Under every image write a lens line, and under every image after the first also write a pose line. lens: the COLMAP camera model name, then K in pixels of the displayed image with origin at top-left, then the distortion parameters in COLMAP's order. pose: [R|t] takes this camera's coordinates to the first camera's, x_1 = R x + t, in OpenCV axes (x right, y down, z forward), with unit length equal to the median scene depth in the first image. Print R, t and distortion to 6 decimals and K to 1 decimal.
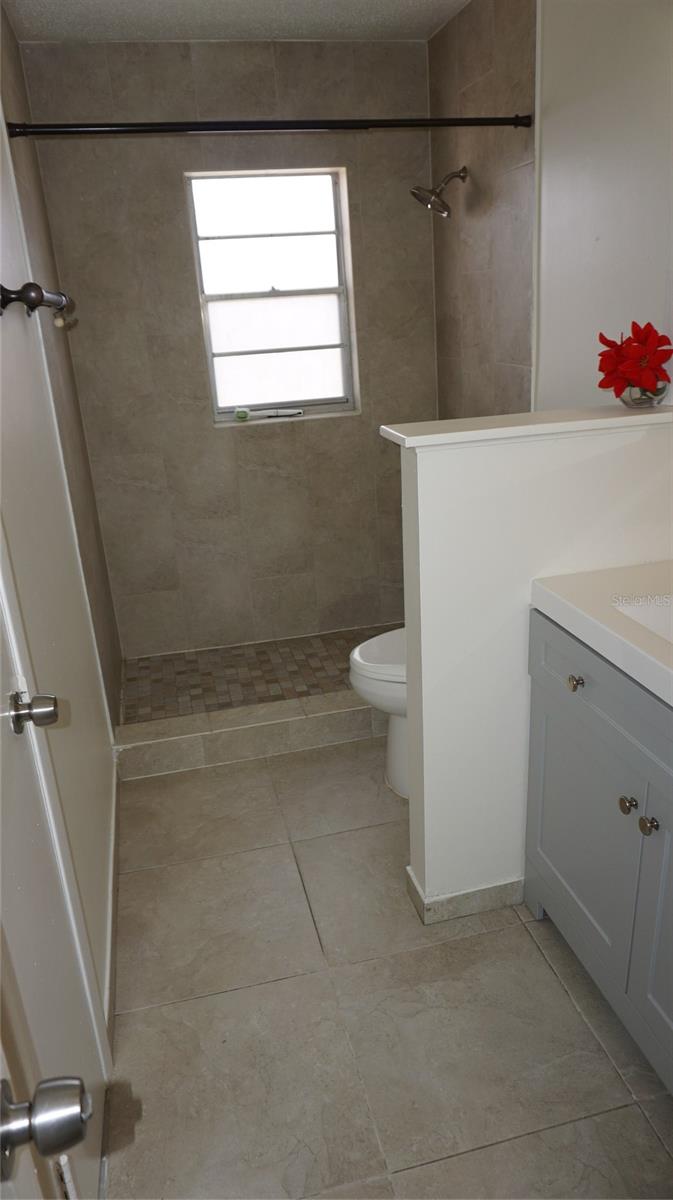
lens RADIAL K [[793.6, 0, 320.7], [0, 793.6, 612.6], [0, 0, 1]] dist [-0.066842, 0.035045]
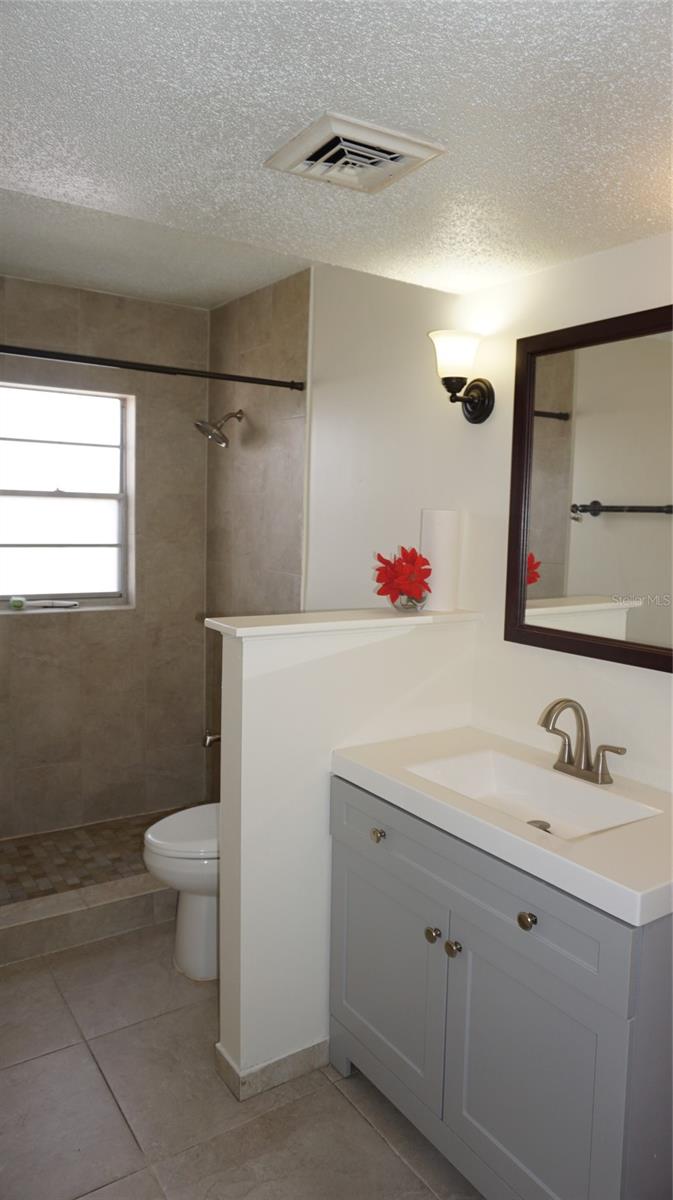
lens RADIAL K [[798.3, 0, 336.5], [0, 798.3, 600.0], [0, 0, 1]] dist [-0.057763, 0.042474]
pose [[0.930356, 0.049232, 0.363338, -0.111227], [0.047369, 0.966502, -0.252251, 0.026933], [-0.363585, 0.251894, 0.896859, -0.080890]]
